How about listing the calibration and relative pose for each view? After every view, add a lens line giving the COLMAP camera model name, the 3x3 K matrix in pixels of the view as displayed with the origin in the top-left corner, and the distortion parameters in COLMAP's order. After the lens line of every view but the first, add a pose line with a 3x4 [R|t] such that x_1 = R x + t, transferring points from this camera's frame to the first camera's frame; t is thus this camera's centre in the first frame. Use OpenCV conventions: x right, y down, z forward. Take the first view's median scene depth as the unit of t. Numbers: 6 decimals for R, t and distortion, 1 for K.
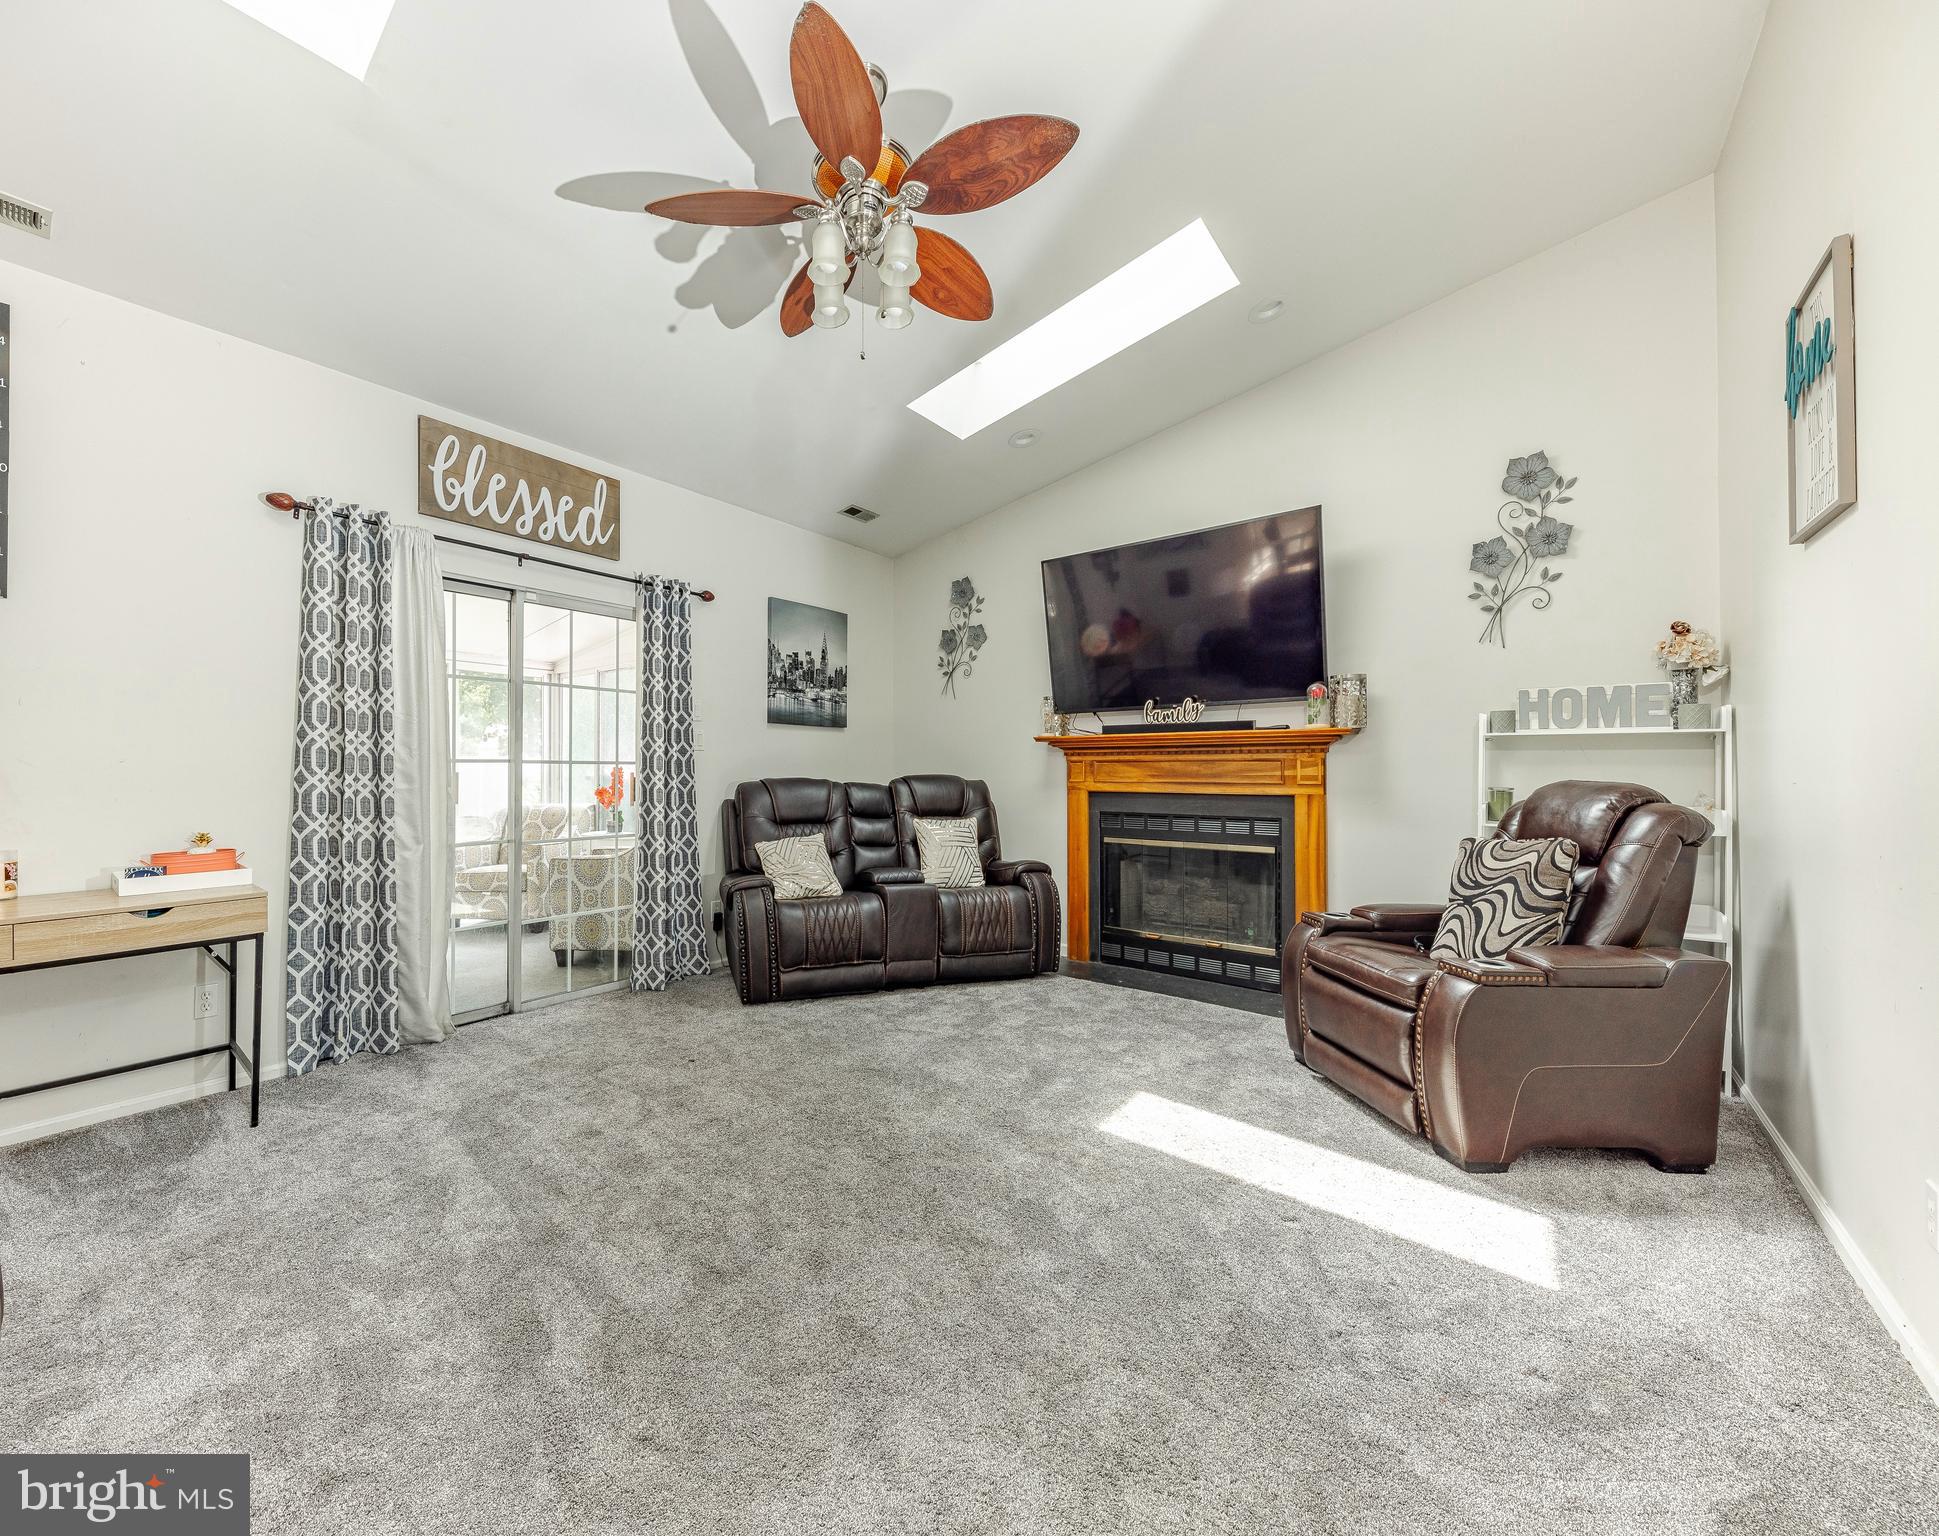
lens RADIAL K [[773.3, 0, 969.5], [0, 773.3, 768.0], [0, 0, 1]] dist [0.000895, 0.000078]
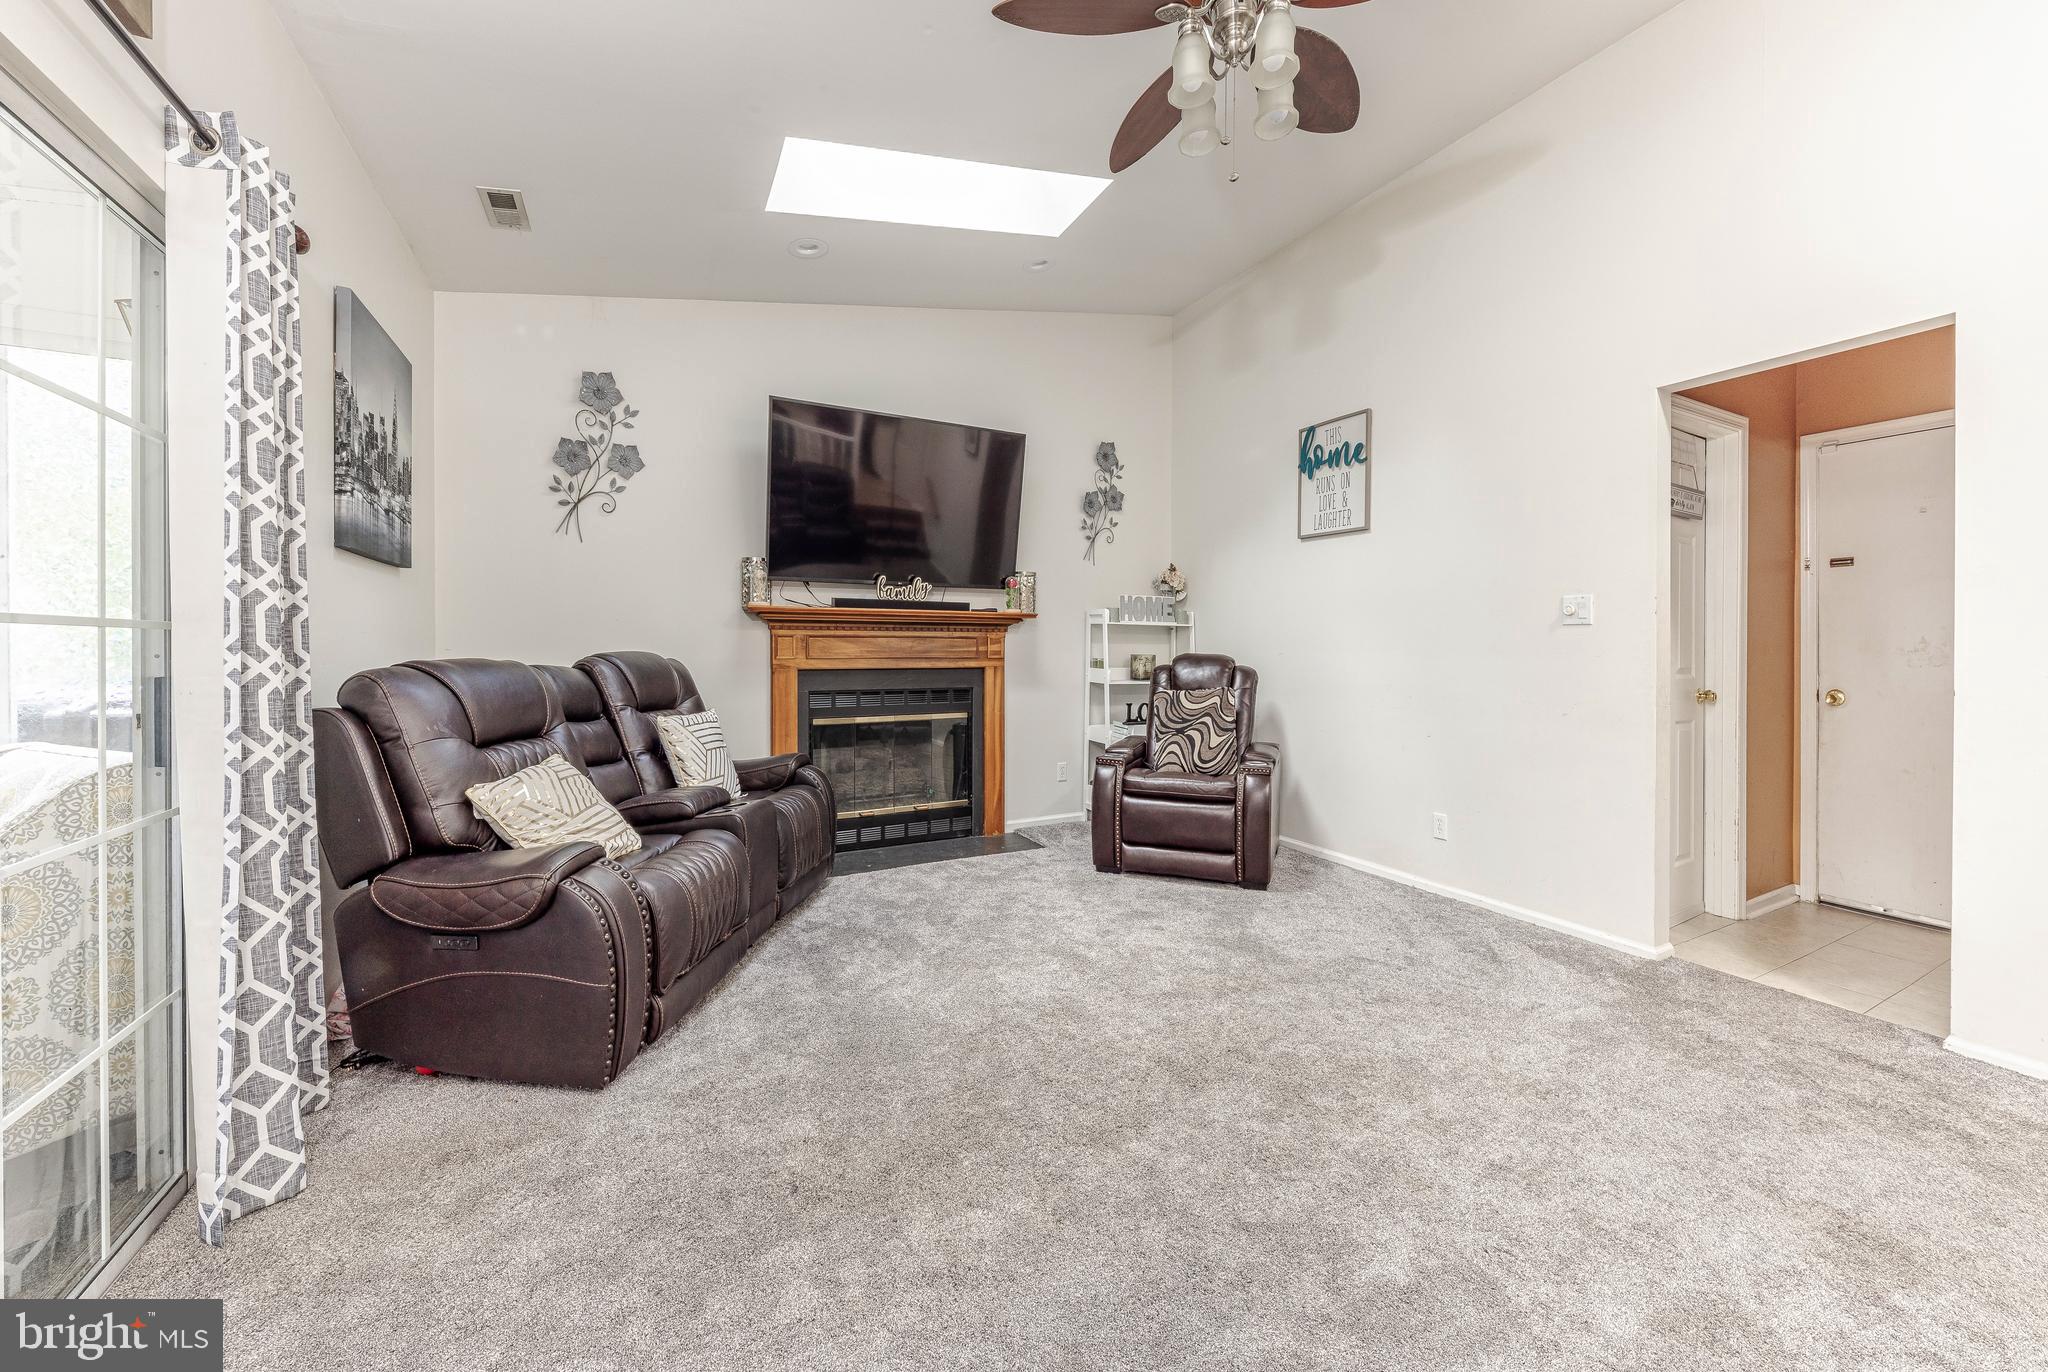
lens RADIAL K [[702.1, 0, 1021.4], [0, 702.1, 654.0], [0, 0, 1]] dist [-0.000013, 0.000051]
pose [[0.429696, -0.007133, 0.902945, -0.543873], [-0.005028, 0.999934, 0.010292, 0.002862], [-0.902960, -0.008962, 0.429632, 0.488582]]
